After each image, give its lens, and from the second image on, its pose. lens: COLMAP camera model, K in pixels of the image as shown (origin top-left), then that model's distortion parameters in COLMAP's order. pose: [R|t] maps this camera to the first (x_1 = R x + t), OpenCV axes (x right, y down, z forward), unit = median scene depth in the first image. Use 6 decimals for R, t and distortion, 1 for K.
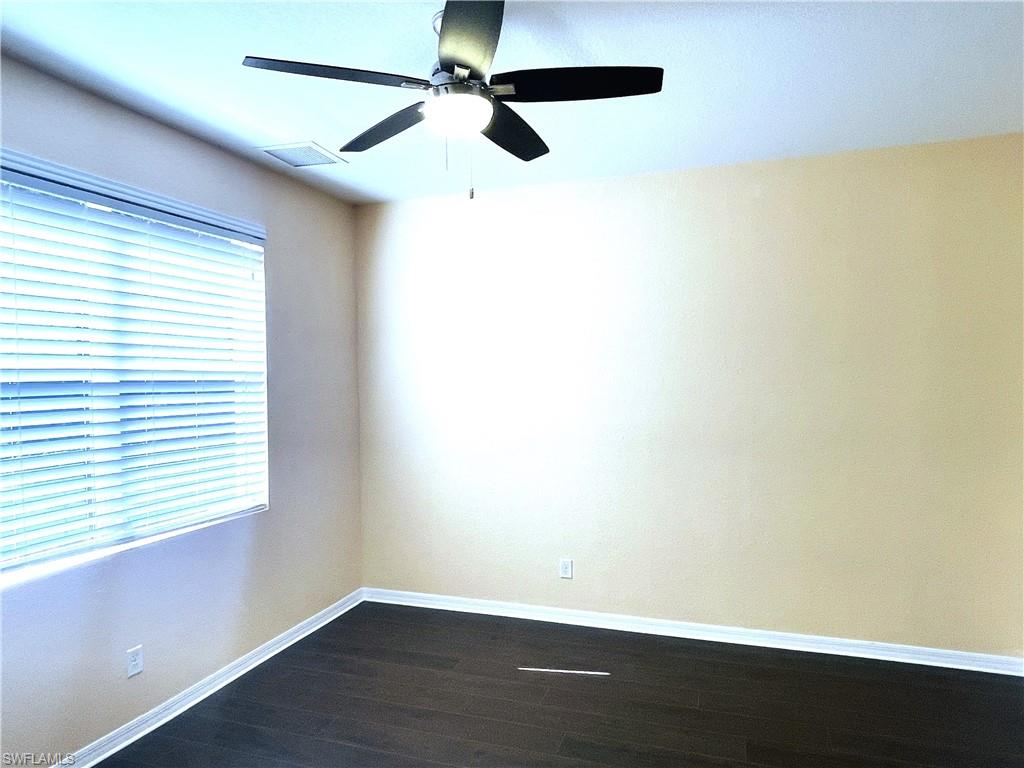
lens RADIAL K [[648.5, 0, 513.8], [0, 648.5, 387.9], [0, 0, 1]] dist [0.004851, -0.014457]
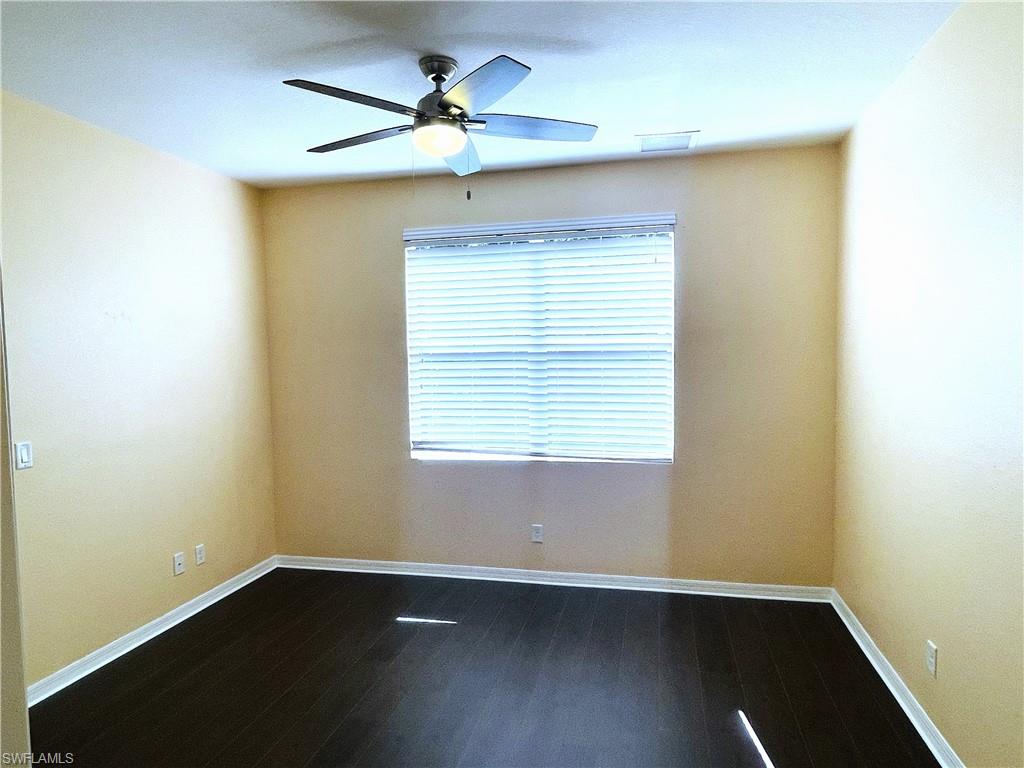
lens RADIAL K [[648.5, 0, 513.8], [0, 648.5, 387.9], [0, 0, 1]] dist [0.004851, -0.014457]
pose [[0.086718, 0.057673, -0.994562, 0.839169], [-0.004809, 0.998336, 0.057472, -0.012530], [0.996221, -0.000201, 0.086851, 0.729019]]
